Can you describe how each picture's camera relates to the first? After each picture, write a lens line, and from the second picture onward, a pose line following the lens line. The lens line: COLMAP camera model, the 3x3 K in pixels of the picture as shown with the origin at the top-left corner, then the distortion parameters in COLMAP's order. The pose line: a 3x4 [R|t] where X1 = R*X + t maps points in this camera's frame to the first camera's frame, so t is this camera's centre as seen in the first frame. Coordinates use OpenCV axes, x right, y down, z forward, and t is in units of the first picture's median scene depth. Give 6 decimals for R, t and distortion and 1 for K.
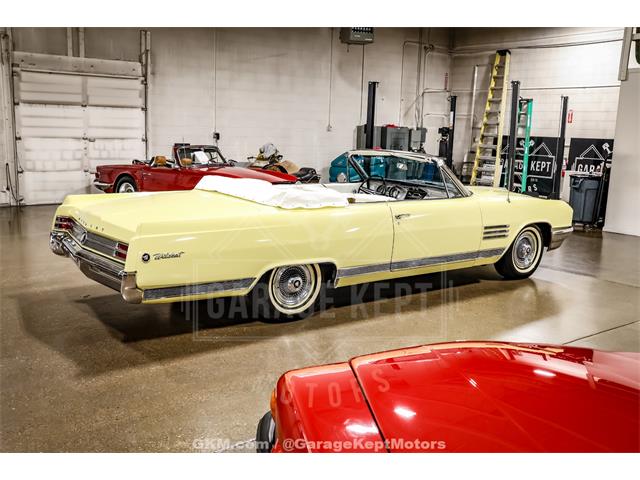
lens RADIAL K [[723.0, 0, 320.0], [0, 723.0, 240.0], [0, 0, 1]] dist [-0.012778, 0.340457]
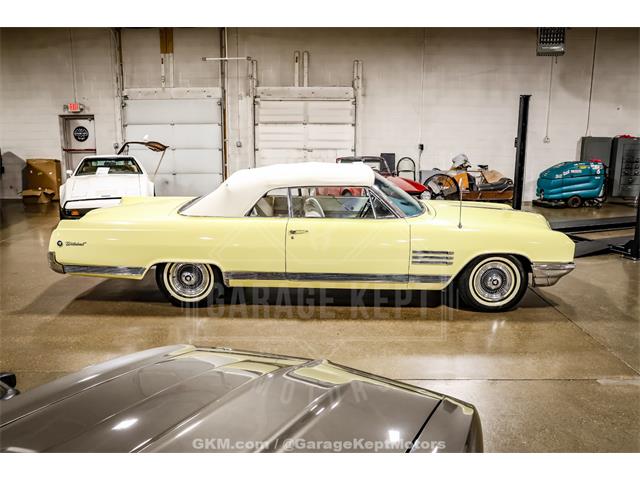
lens RADIAL K [[629.4, 0, 320.0], [0, 629.4, 240.0], [0, 0, 1]] dist [-0.081137, 0.187545]
pose [[0.766157, 0.102547, -0.634419, 0.427830], [-0.089165, 0.994601, 0.053087, -0.042725], [0.636438, 0.015895, 0.771164, 0.168331]]
